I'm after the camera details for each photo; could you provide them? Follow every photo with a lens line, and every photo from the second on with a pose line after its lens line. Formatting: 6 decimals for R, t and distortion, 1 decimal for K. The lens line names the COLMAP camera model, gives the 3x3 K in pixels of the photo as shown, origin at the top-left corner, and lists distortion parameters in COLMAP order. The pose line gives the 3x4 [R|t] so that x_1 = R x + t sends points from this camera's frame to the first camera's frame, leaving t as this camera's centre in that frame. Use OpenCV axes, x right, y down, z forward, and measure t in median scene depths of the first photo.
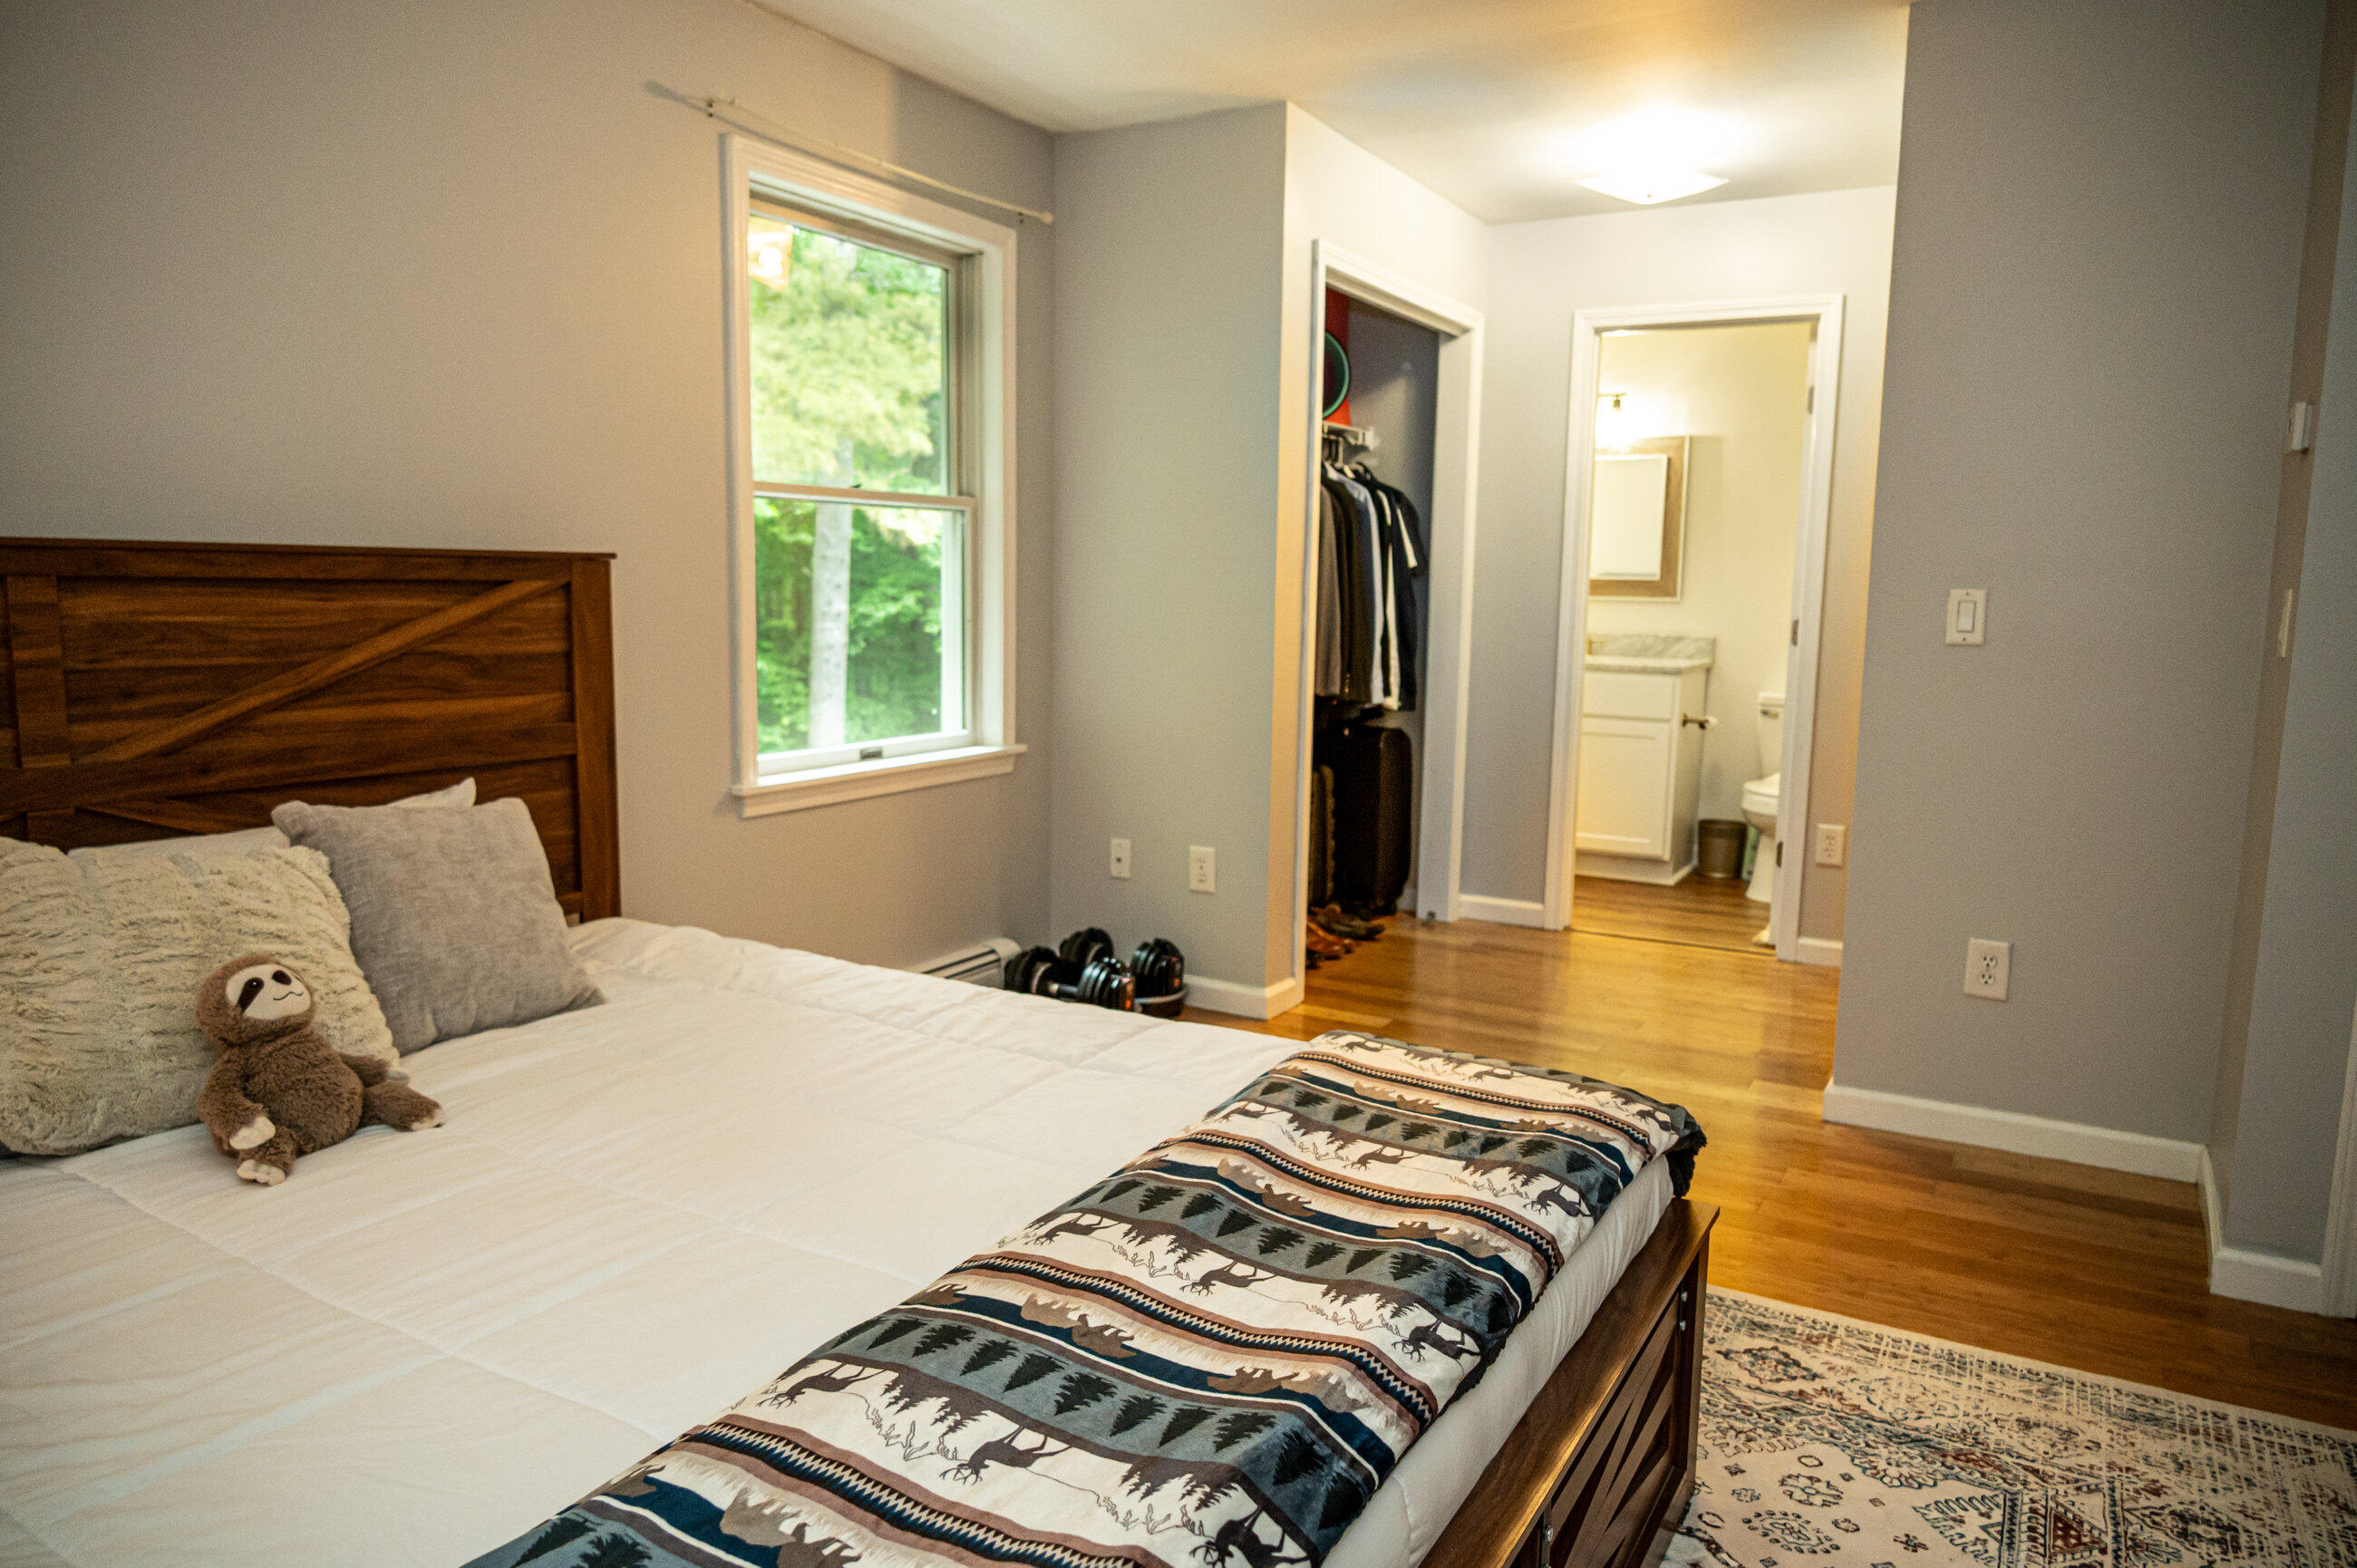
lens RADIAL K [[1571.4, 0, 1178.1], [0, 1571.4, 784.5], [0, 0, 1]] dist [-0.003159, -0.000082]
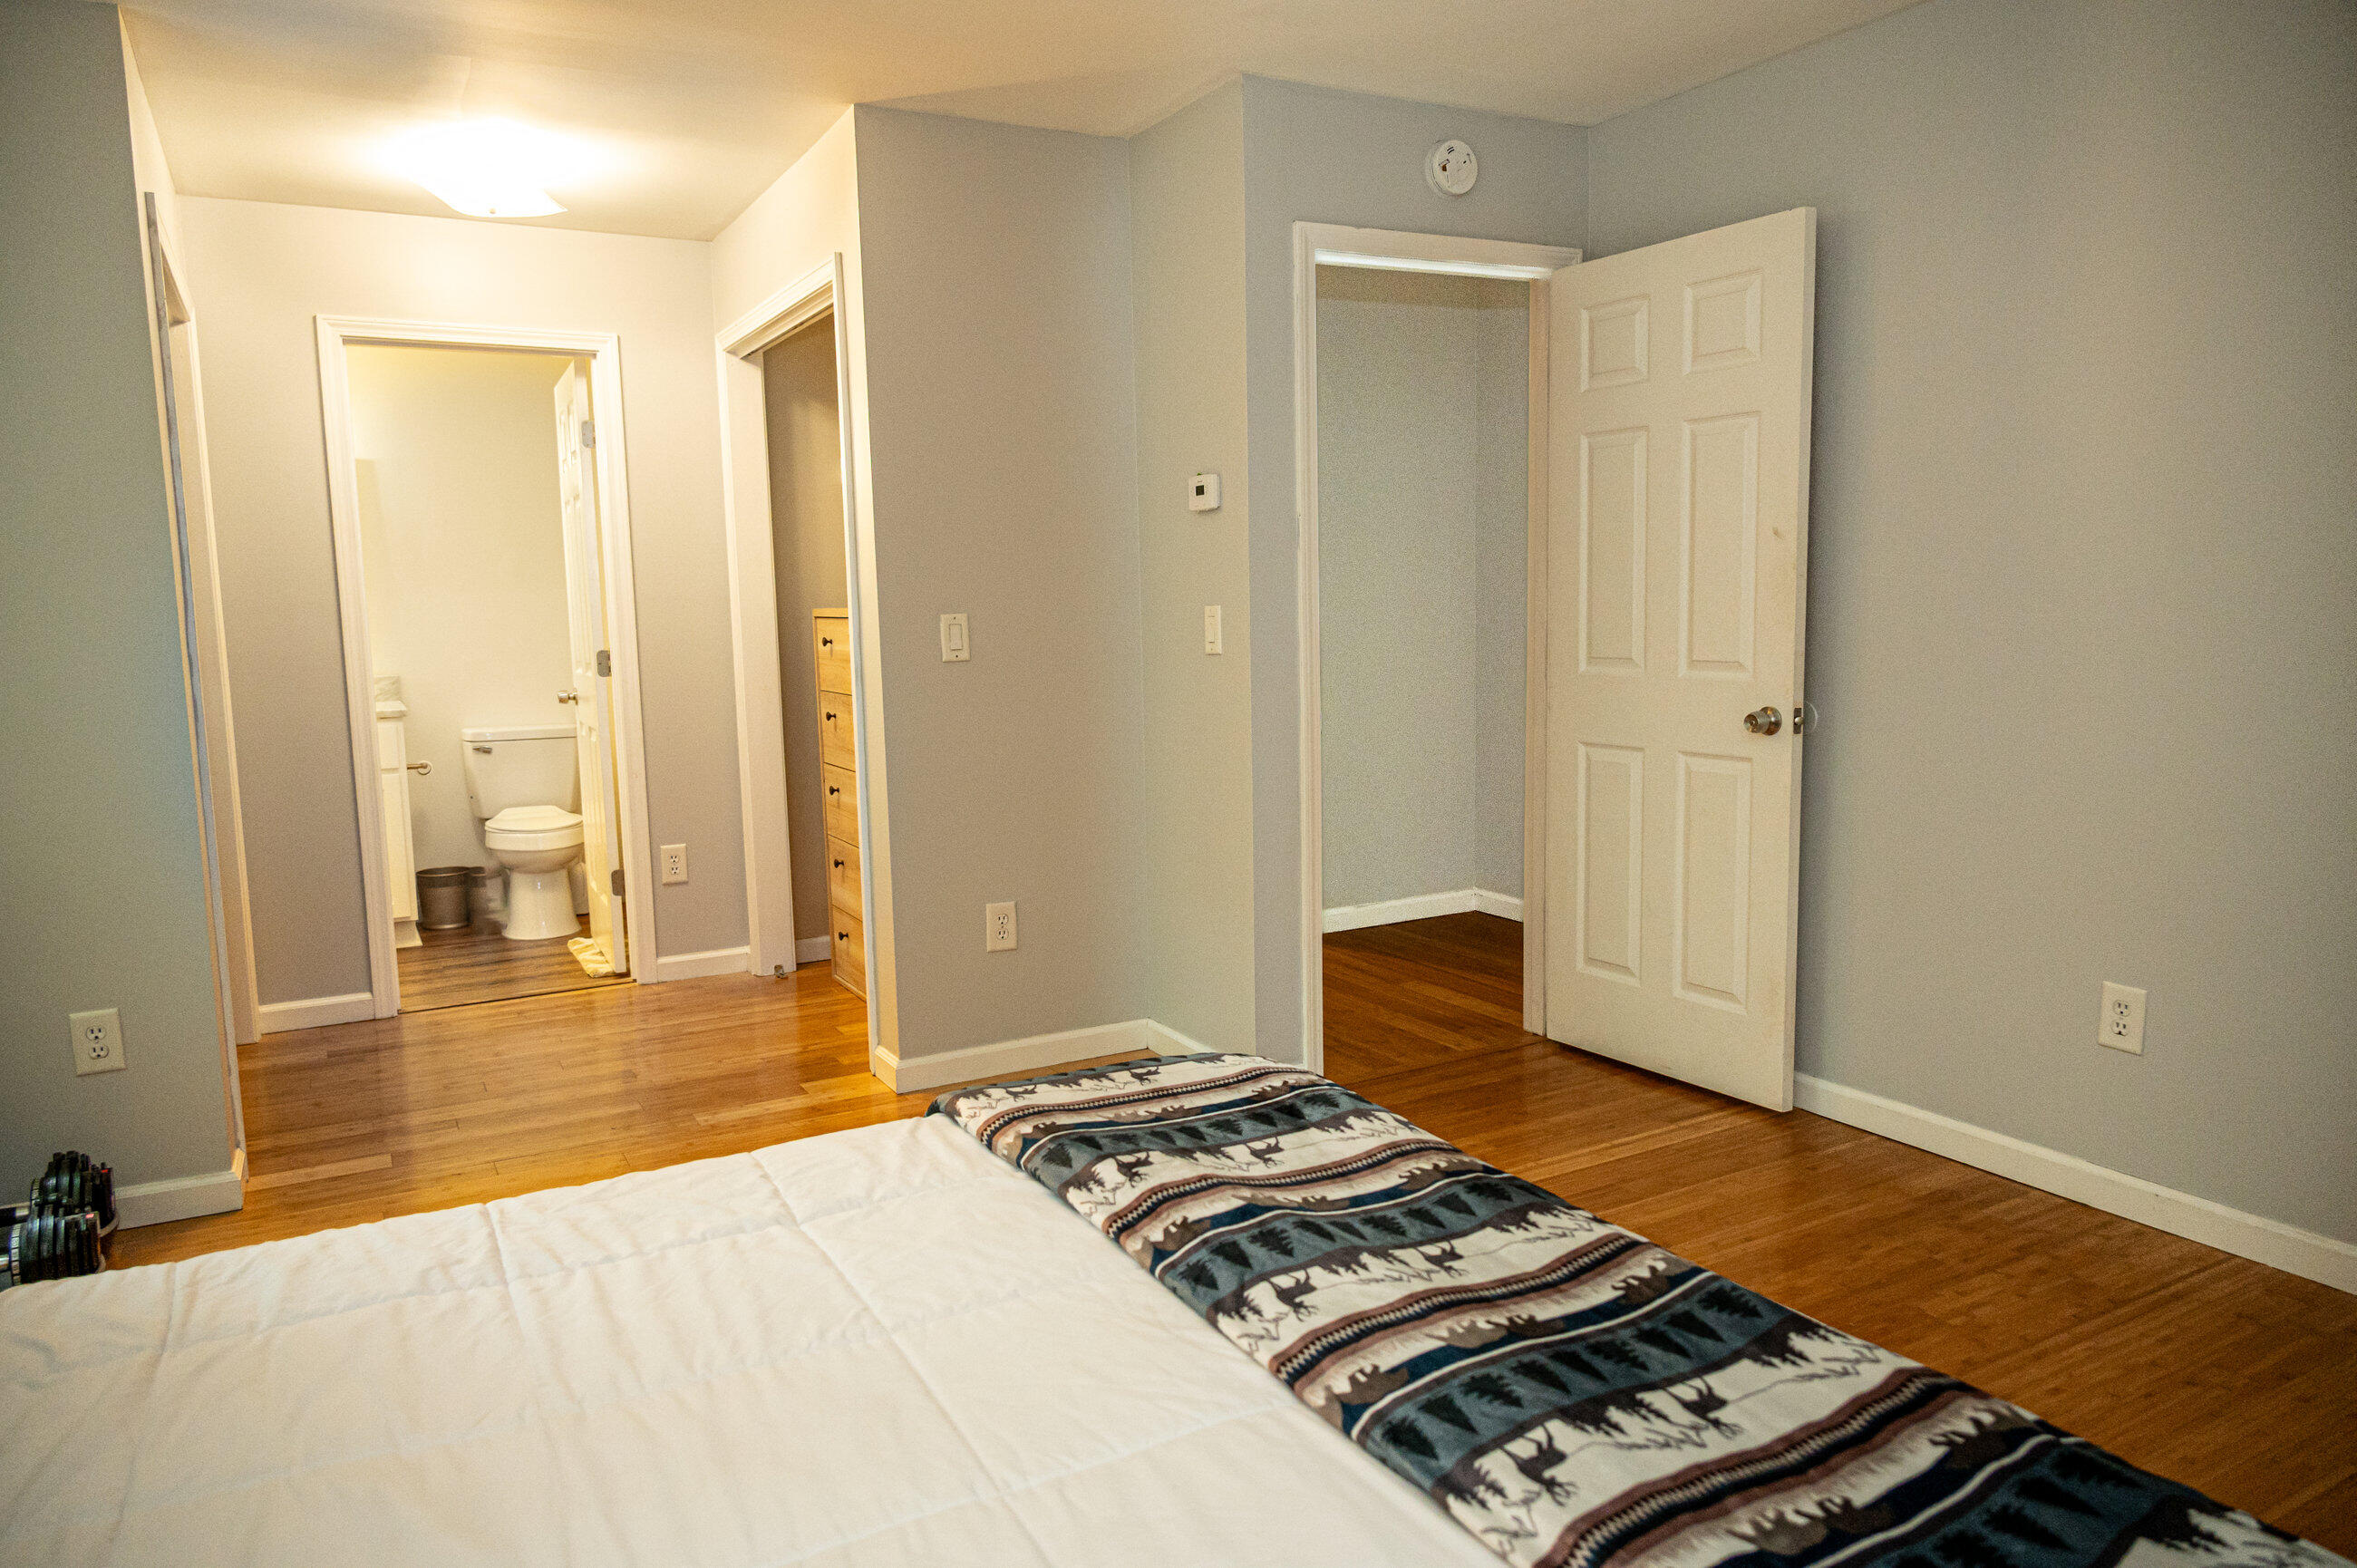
lens RADIAL K [[1571.4, 0, 1186.1], [0, 1571.4, 781.7], [0, 0, 1]] dist [-0.003159, -0.000082]
pose [[0.496583, -0.127539, 0.858568, -0.692277], [0.139918, 0.987972, 0.065835, -0.082812], [-0.856638, 0.087437, 0.508455, 0.403322]]
